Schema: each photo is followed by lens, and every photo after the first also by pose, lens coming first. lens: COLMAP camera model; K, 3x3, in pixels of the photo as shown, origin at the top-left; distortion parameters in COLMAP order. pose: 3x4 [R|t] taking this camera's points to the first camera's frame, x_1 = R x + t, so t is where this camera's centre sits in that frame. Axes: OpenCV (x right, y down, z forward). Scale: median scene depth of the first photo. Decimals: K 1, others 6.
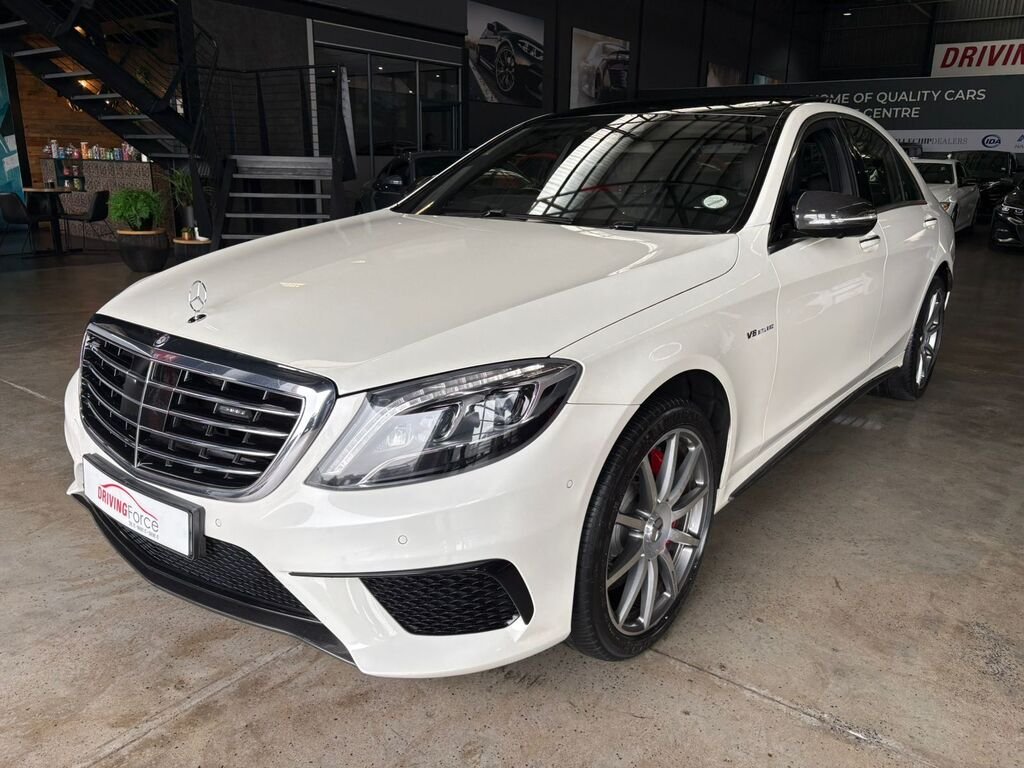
lens RADIAL K [[776.5, 0, 512.0], [0, 776.5, 384.0], [0, 0, 1]] dist [0.043070, -0.048688]
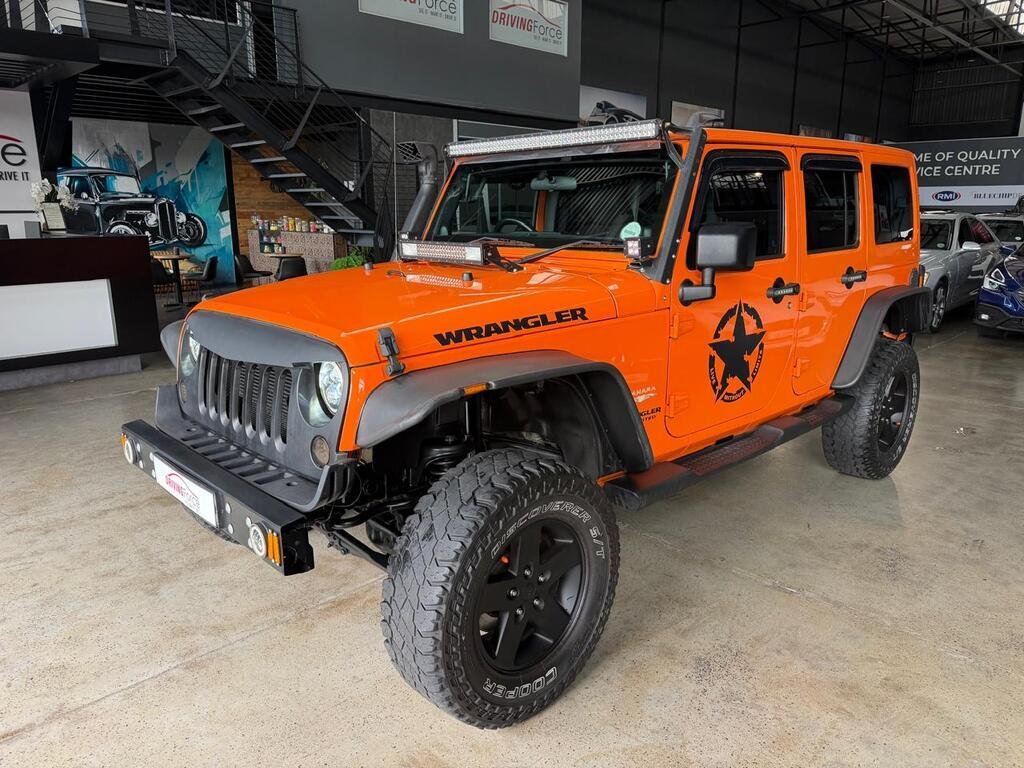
lens RADIAL K [[725.6, 0, 513.7], [0, 725.6, 386.4], [0, 0, 1]] dist [0.004199, -0.009097]
pose [[0.990285, 0.017672, -0.137926, 0.006537], [-0.023238, 0.998975, -0.038849, 0.013620], [0.137098, 0.041677, 0.989680, -0.171938]]
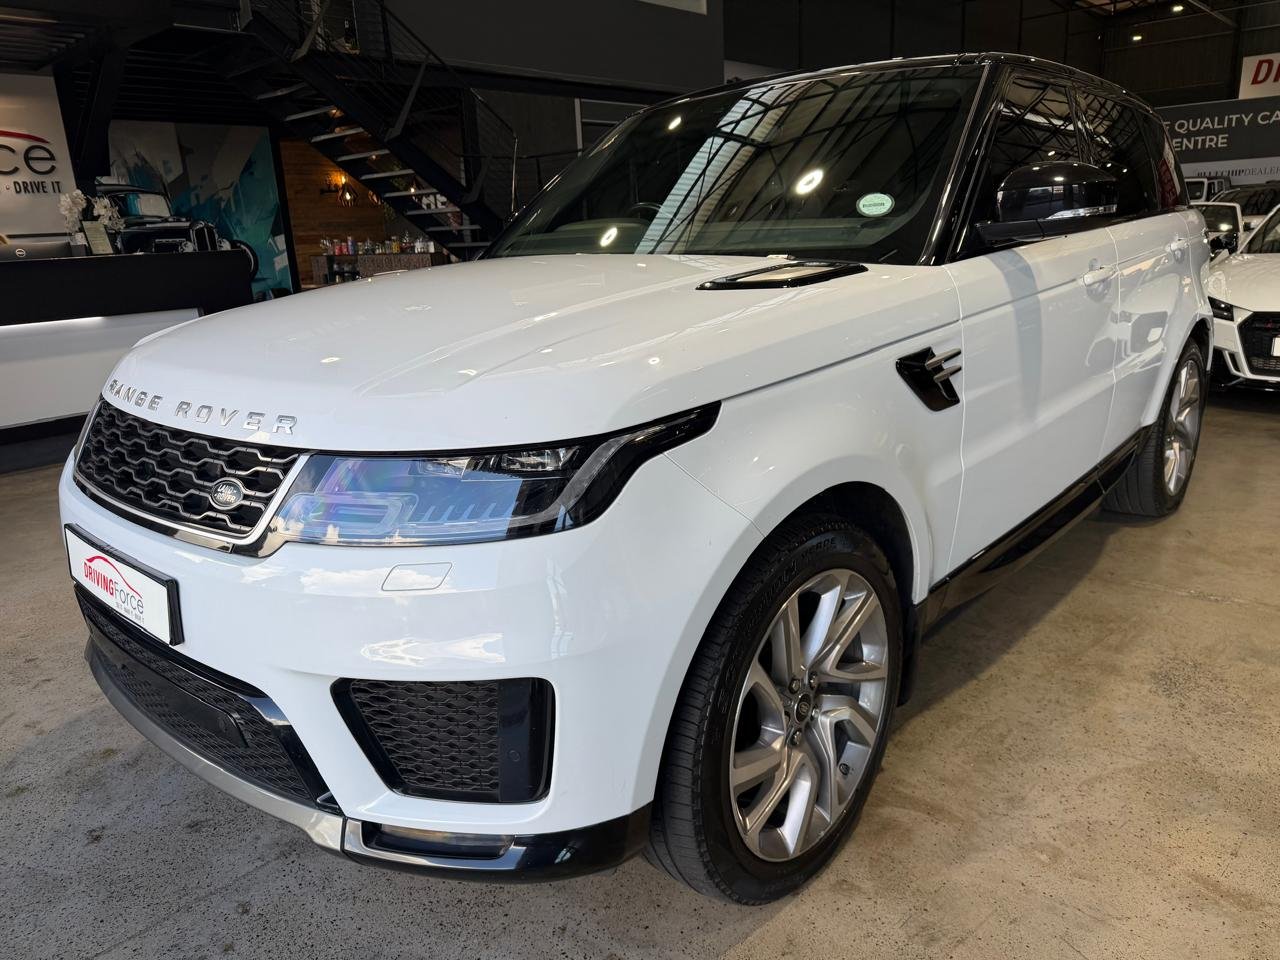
lens RADIAL K [[912.4, 0, 642.7], [0, 912.4, 481.4], [0, 0, 1]] dist [0.001604, -0.000131]
pose [[0.994201, -0.039222, -0.100128, -0.101930], [0.038295, 0.999204, -0.011166, 0.047006], [0.100486, 0.007267, 0.994912, -0.184531]]
